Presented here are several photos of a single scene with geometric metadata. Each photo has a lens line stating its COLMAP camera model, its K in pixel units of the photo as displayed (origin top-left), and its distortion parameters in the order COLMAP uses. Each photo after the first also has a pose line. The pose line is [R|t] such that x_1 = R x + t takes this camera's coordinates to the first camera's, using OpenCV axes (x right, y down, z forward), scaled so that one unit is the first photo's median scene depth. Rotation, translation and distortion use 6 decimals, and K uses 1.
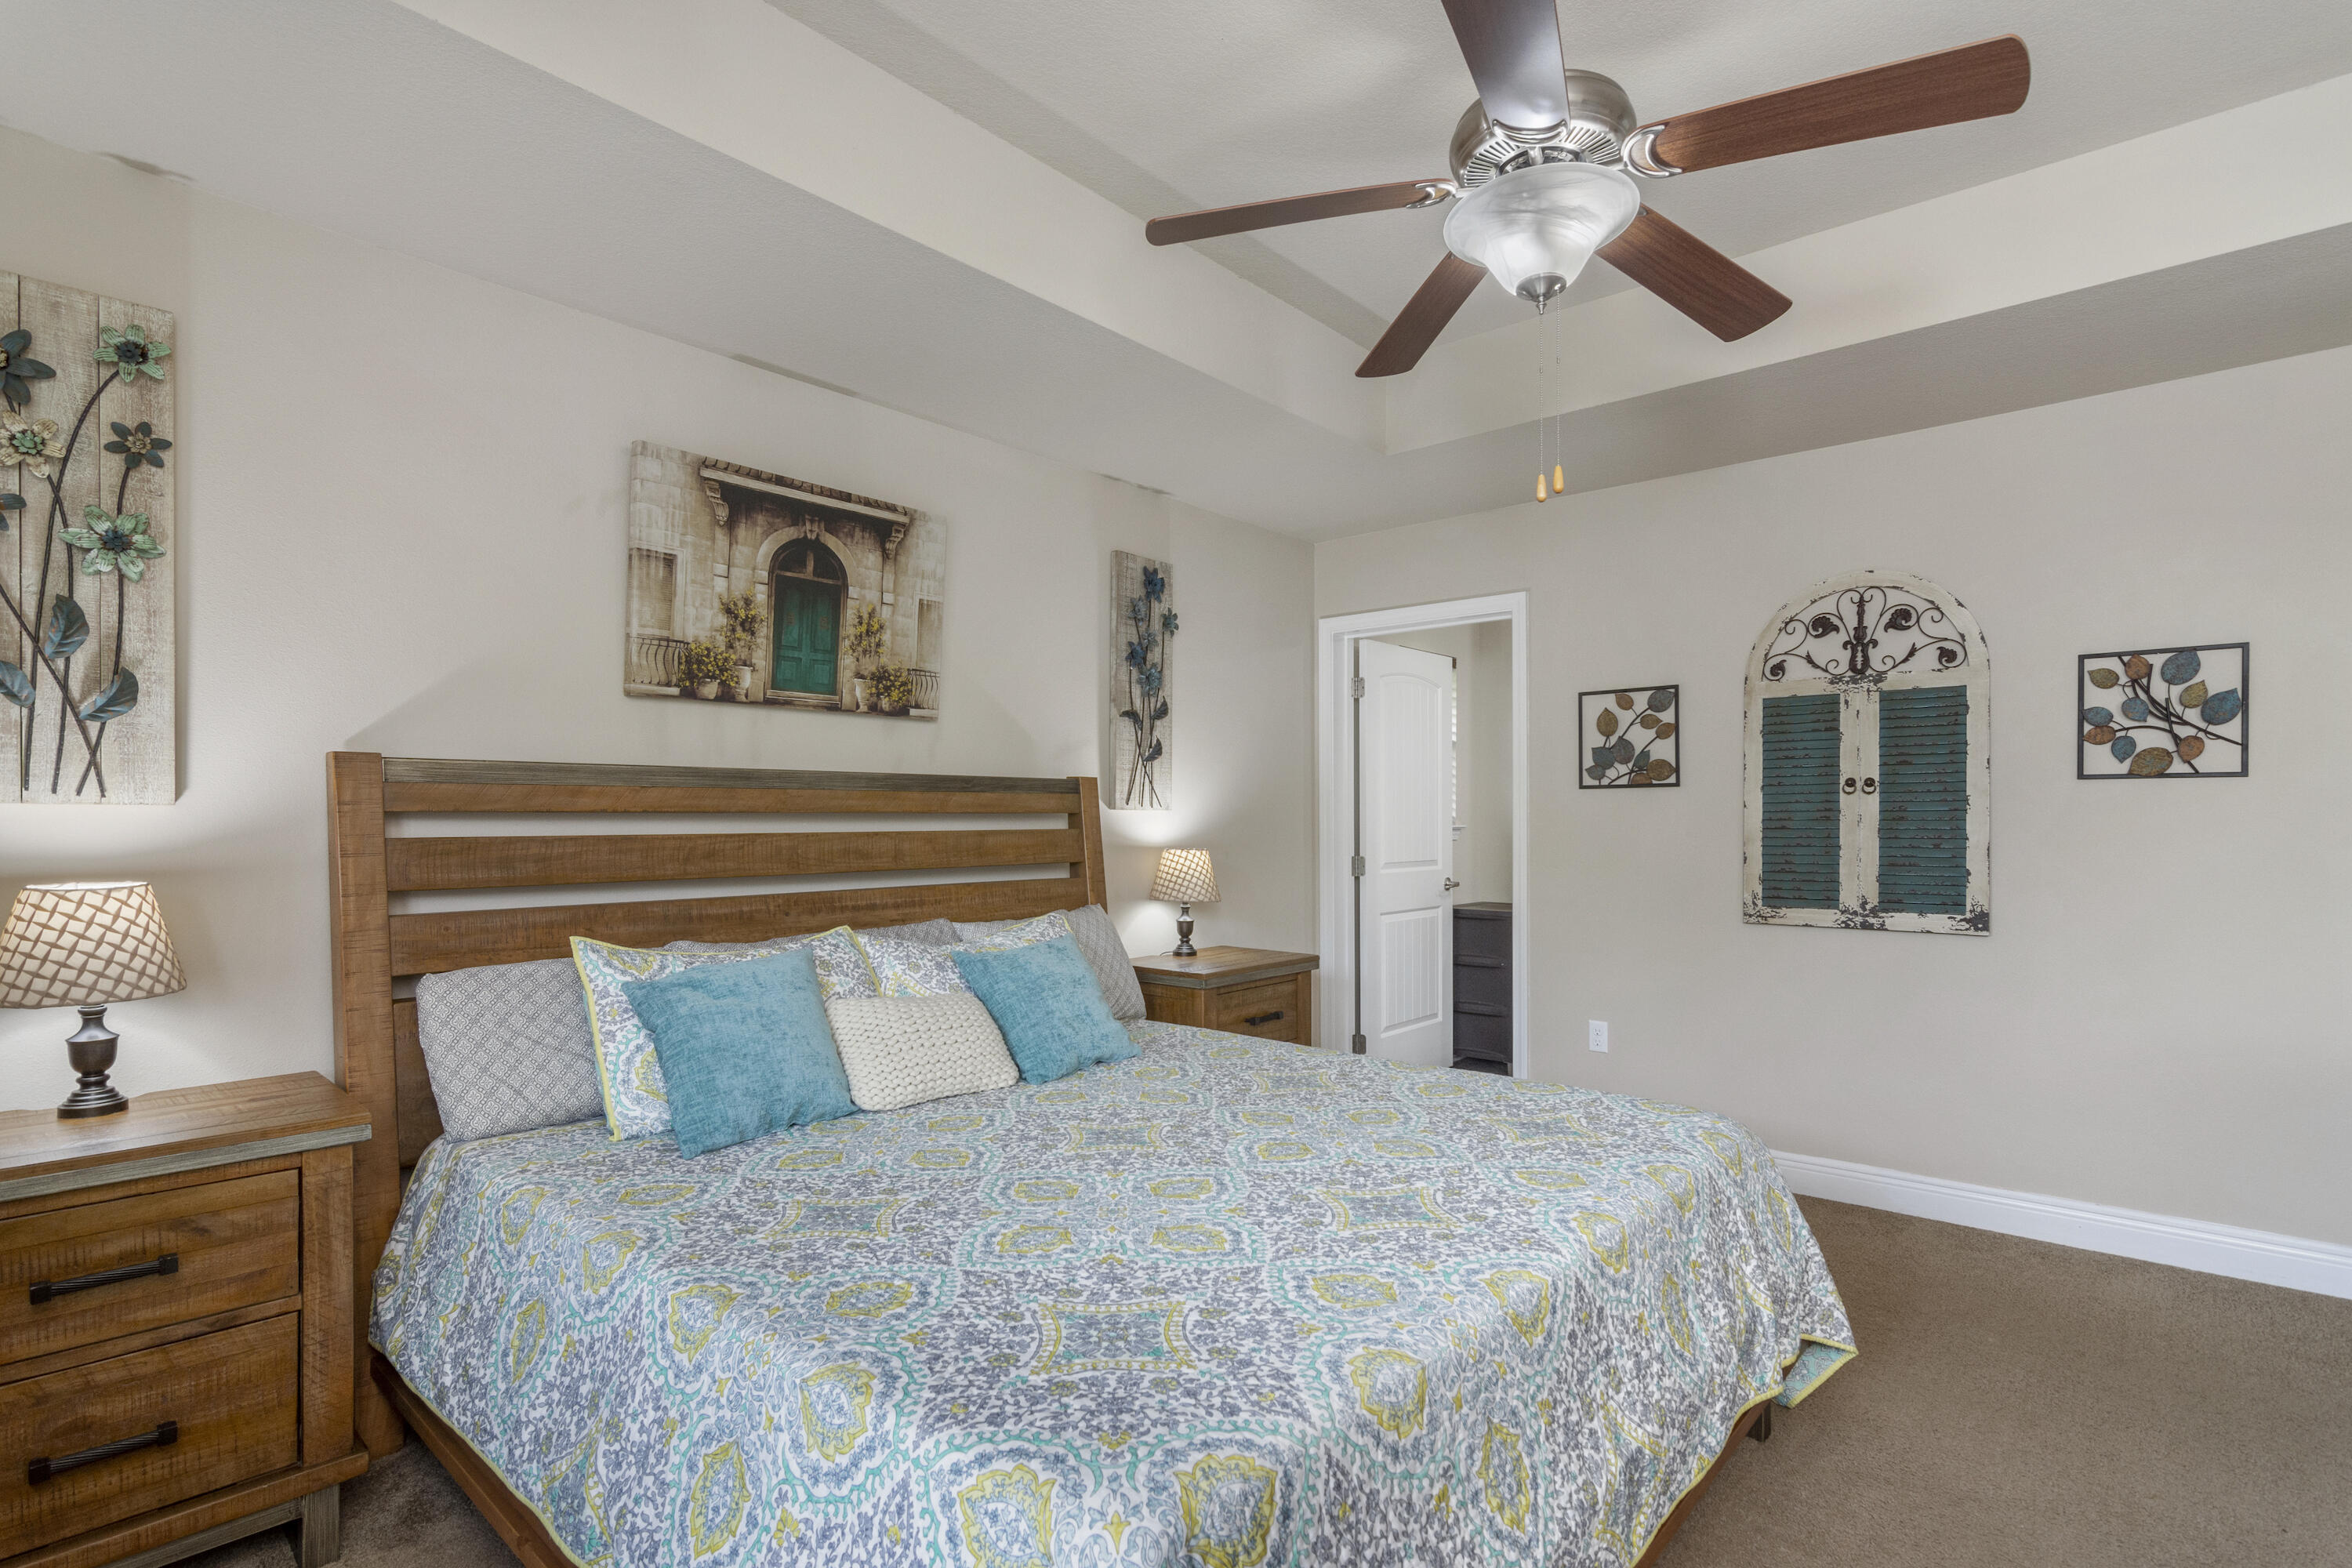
lens RADIAL K [[1148.5, 0, 1170.6], [0, 1148.5, 818.5], [0, 0, 1]] dist [-0.000313, 0.000881]
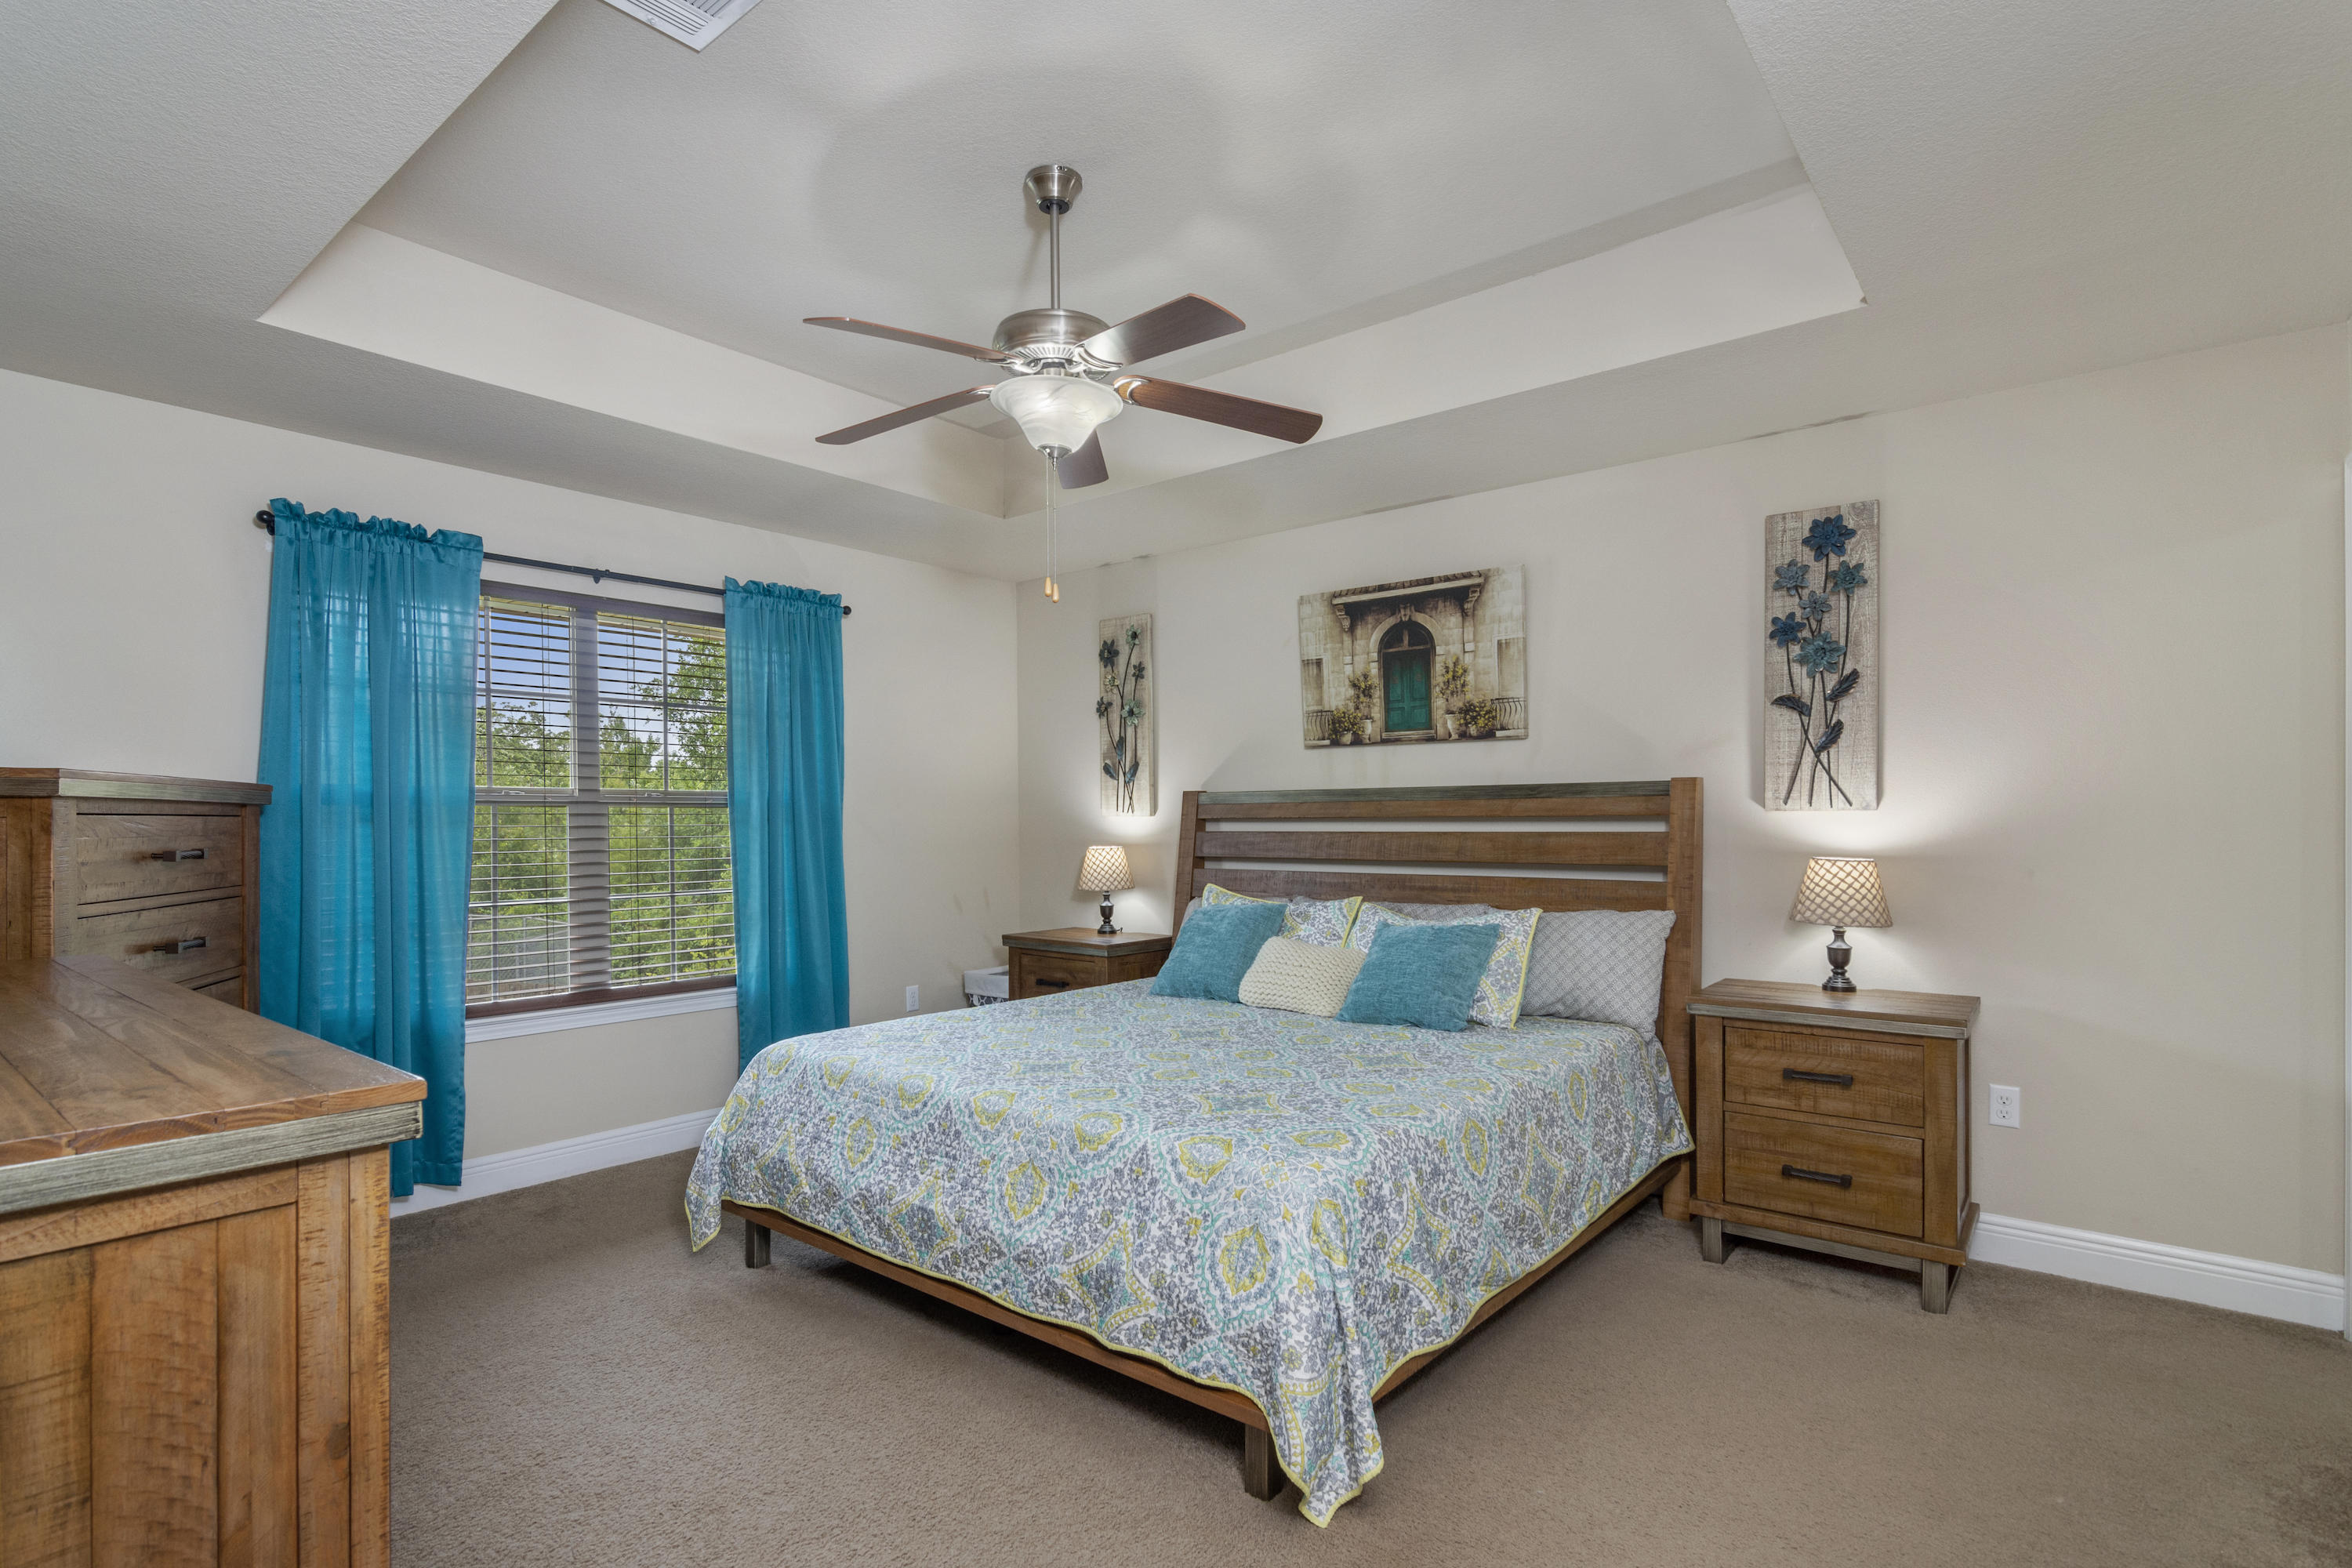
lens RADIAL K [[1148.5, 0, 1129.6], [0, 1148.5, 820.0], [0, 0, 1]] dist [-0.000313, 0.000881]
pose [[0.003681, 0.004565, -0.999983, 1.056006], [0.006982, 0.999965, 0.004590, -0.010318], [0.999969, -0.006999, 0.003649, 0.644958]]
